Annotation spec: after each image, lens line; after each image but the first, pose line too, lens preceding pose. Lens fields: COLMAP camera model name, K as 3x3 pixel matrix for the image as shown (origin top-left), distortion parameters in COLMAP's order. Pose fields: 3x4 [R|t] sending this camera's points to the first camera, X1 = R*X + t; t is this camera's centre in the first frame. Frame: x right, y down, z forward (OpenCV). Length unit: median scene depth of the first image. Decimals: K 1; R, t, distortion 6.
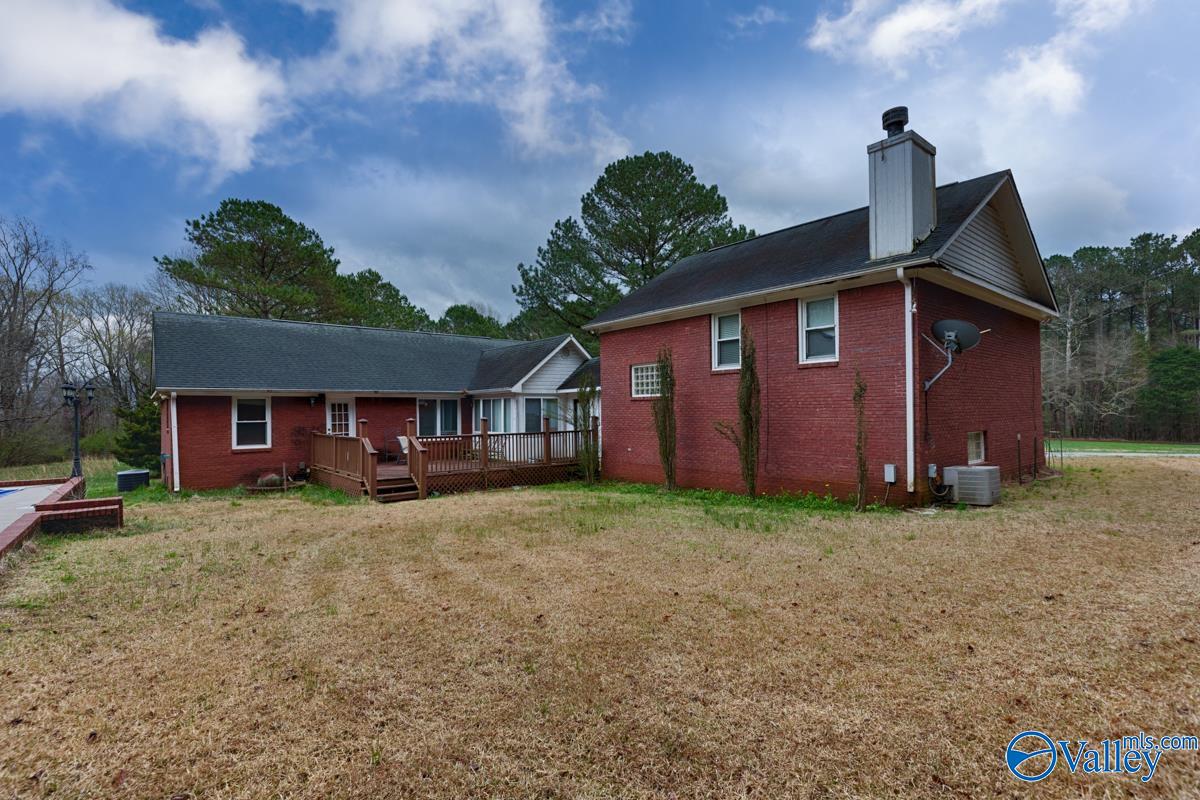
lens RADIAL K [[545.2, 0, 597.6], [0, 545.2, 411.0], [0, 0, 1]] dist [0.001706, 0.000600]
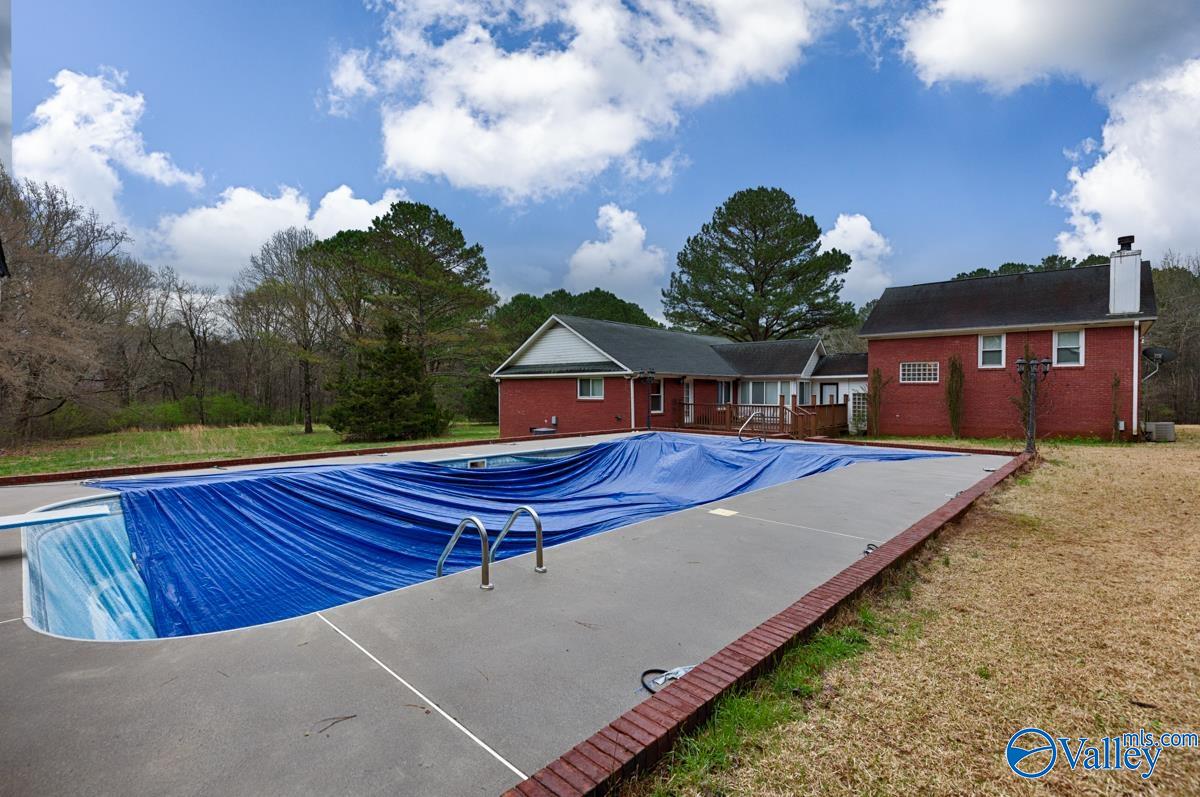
lens RADIAL K [[531.6, 0, 600.0], [0, 531.6, 398.5], [0, 0, 1]] dist [-0.000180, 0.000234]
pose [[0.991549, 0.013956, 0.128981, -0.999352], [-0.015625, 0.999807, 0.011931, 0.015774], [-0.128790, -0.013846, 0.991575, -0.407250]]
